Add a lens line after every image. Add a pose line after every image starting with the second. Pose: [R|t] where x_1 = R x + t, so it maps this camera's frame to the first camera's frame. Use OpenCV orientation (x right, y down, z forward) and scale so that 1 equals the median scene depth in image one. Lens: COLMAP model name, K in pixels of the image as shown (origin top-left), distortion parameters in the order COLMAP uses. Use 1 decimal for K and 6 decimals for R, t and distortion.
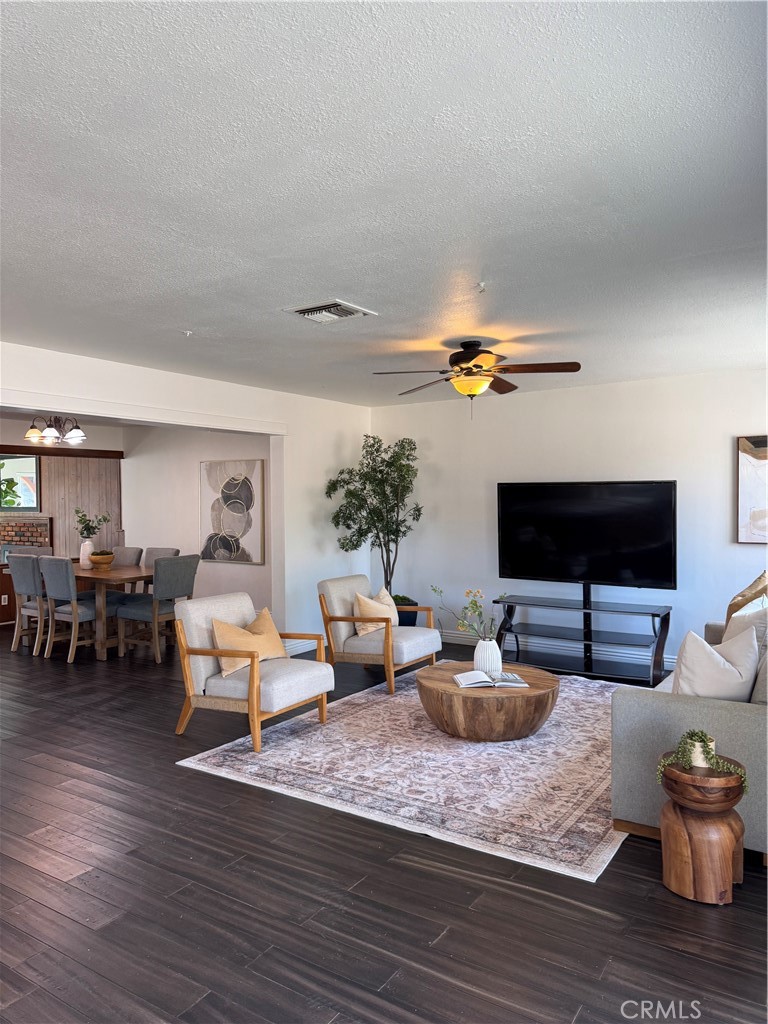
lens RADIAL K [[723.0, 0, 384.0], [0, 723.0, 512.0], [0, 0, 1]] dist [0.114393, -0.198364]
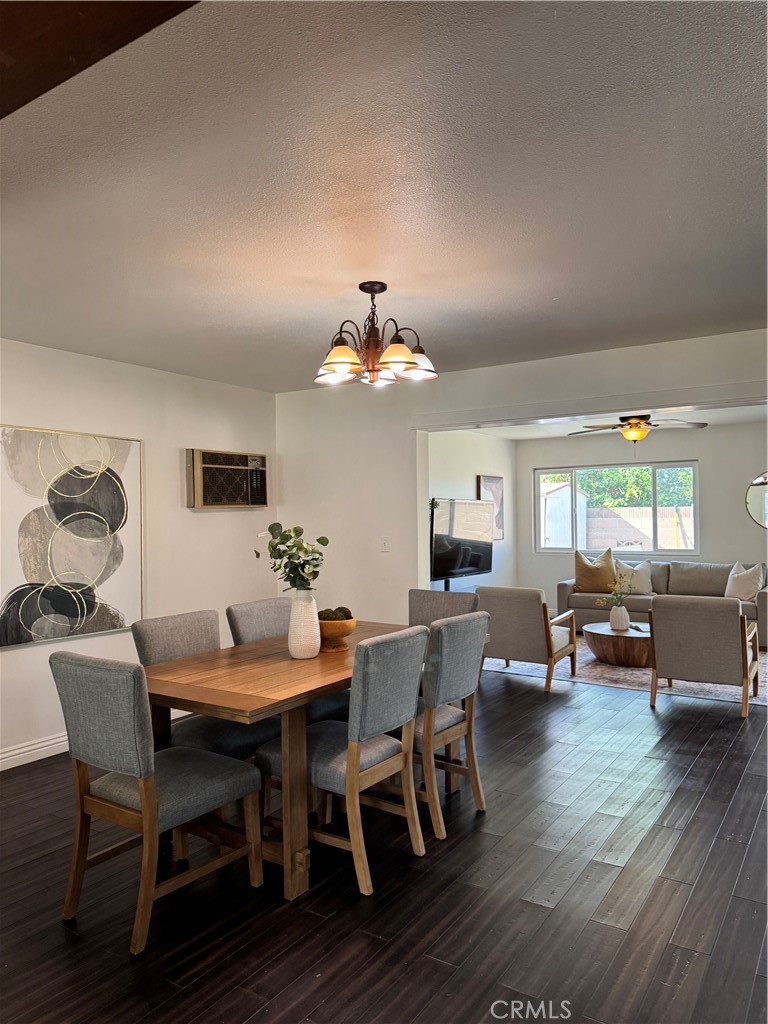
lens RADIAL K [[723.0, 0, 384.0], [0, 723.0, 512.0], [0, 0, 1]] dist [0.114393, -0.198364]
pose [[-0.008415, 0.008726, 0.999927, -1.102773], [0.021501, 0.999732, -0.008543, -0.011821], [-0.999733, 0.021428, -0.008600, 1.224566]]
